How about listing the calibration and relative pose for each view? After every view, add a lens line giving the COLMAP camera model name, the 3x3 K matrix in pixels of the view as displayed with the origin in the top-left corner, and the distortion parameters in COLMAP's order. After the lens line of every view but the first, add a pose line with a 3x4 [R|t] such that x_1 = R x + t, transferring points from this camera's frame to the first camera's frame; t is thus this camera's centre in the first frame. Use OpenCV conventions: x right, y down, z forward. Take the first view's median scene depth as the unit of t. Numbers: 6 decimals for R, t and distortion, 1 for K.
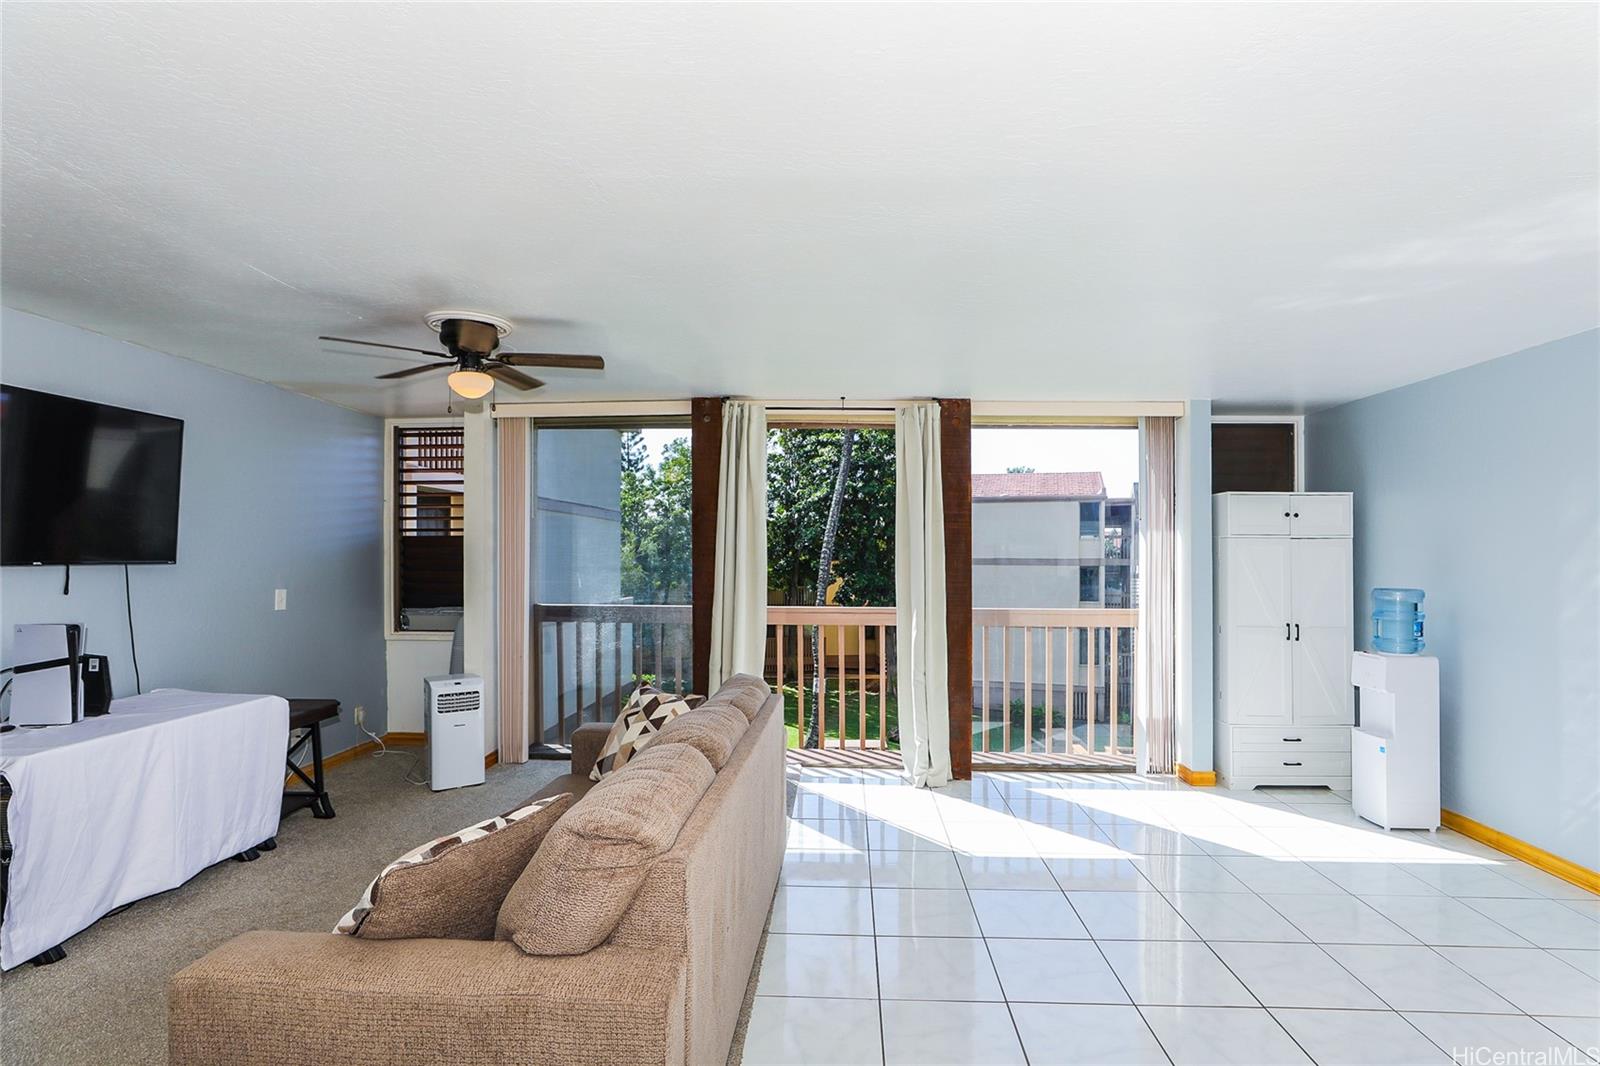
lens RADIAL K [[748.9, 0, 821.7], [0, 748.9, 553.9], [0, 0, 1]] dist [0.000086, 0.000261]
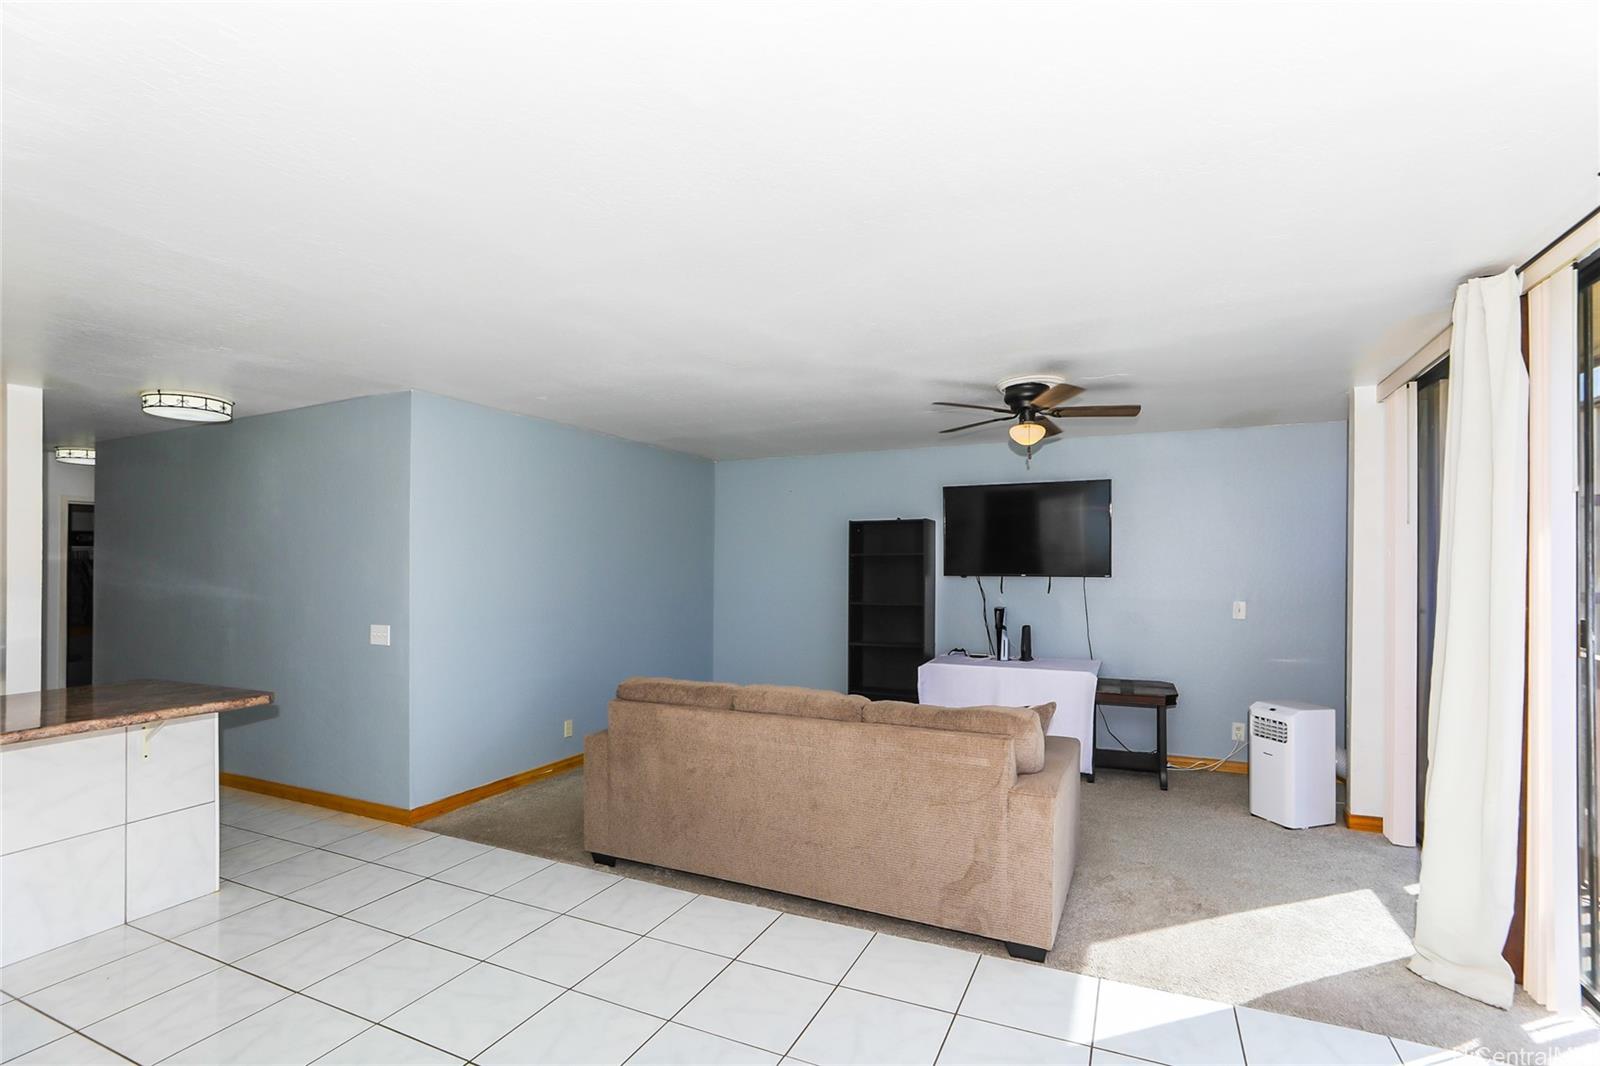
lens RADIAL K [[728.4, 0, 800.6], [0, 728.4, 549.4], [0, 0, 1]] dist [-0.015483, 0.000051]
pose [[-0.368169, -0.017978, -0.929585, 0.652267], [0.000305, 0.999811, -0.019456, -0.012478], [0.929759, -0.007447, -0.368094, 0.887897]]
